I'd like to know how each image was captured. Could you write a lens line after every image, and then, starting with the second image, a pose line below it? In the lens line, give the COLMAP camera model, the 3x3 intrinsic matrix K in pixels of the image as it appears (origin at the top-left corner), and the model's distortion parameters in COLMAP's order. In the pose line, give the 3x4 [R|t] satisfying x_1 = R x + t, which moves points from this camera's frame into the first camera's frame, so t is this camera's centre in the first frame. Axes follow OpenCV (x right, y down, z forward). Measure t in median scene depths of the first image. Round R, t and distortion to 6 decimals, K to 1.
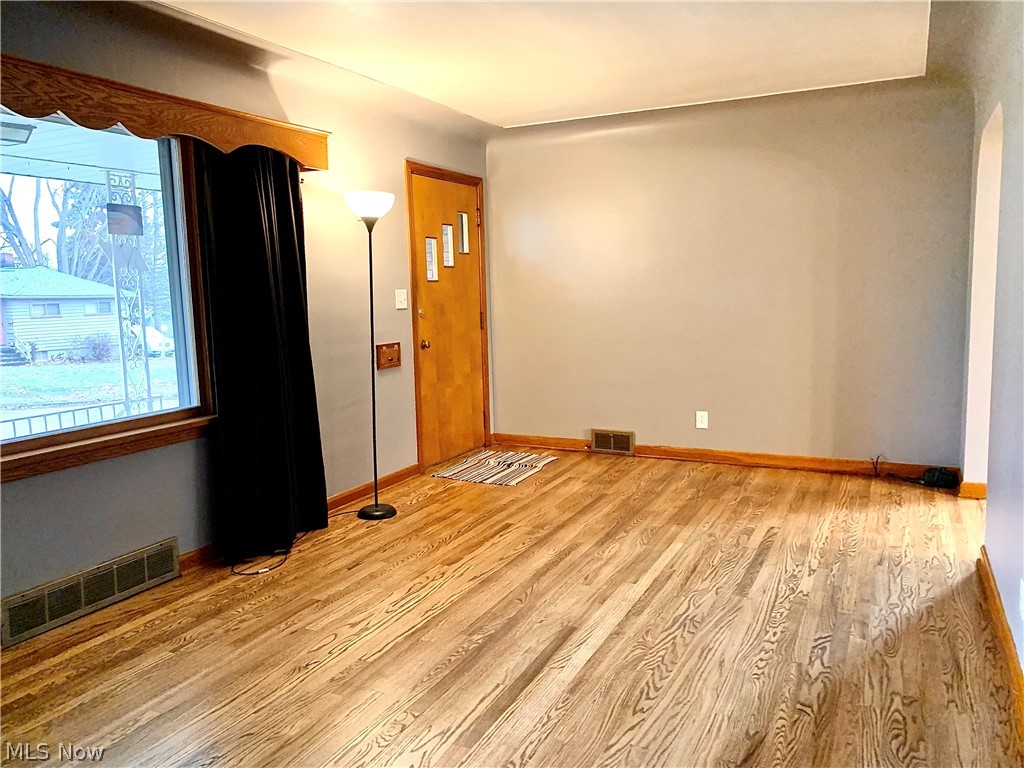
lens RADIAL K [[782.5, 0, 512.4], [0, 782.5, 385.5], [0, 0, 1]] dist [0.028182, -0.005344]
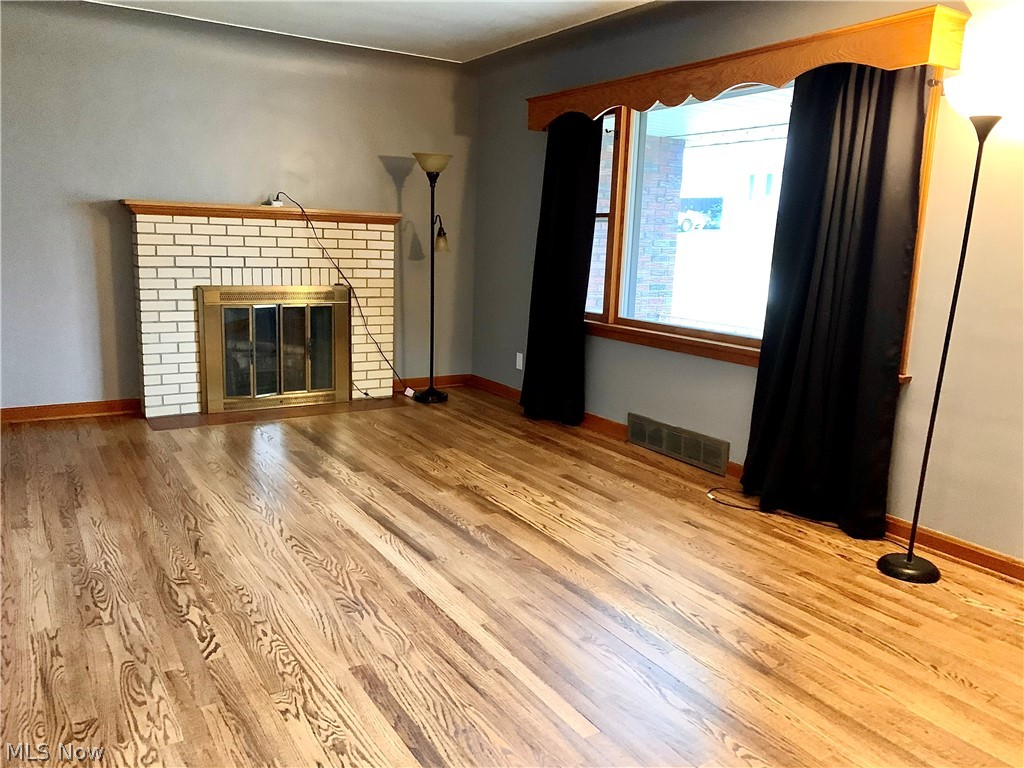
lens RADIAL K [[782.5, 0, 511.5], [0, 782.5, 382.6], [0, 0, 1]] dist [0.028182, -0.005344]
pose [[-0.520459, 0.168423, -0.837112, 0.815627], [-0.131932, 0.952721, 0.273710, -0.196407], [0.843633, 0.252897, -0.473632, 1.480678]]
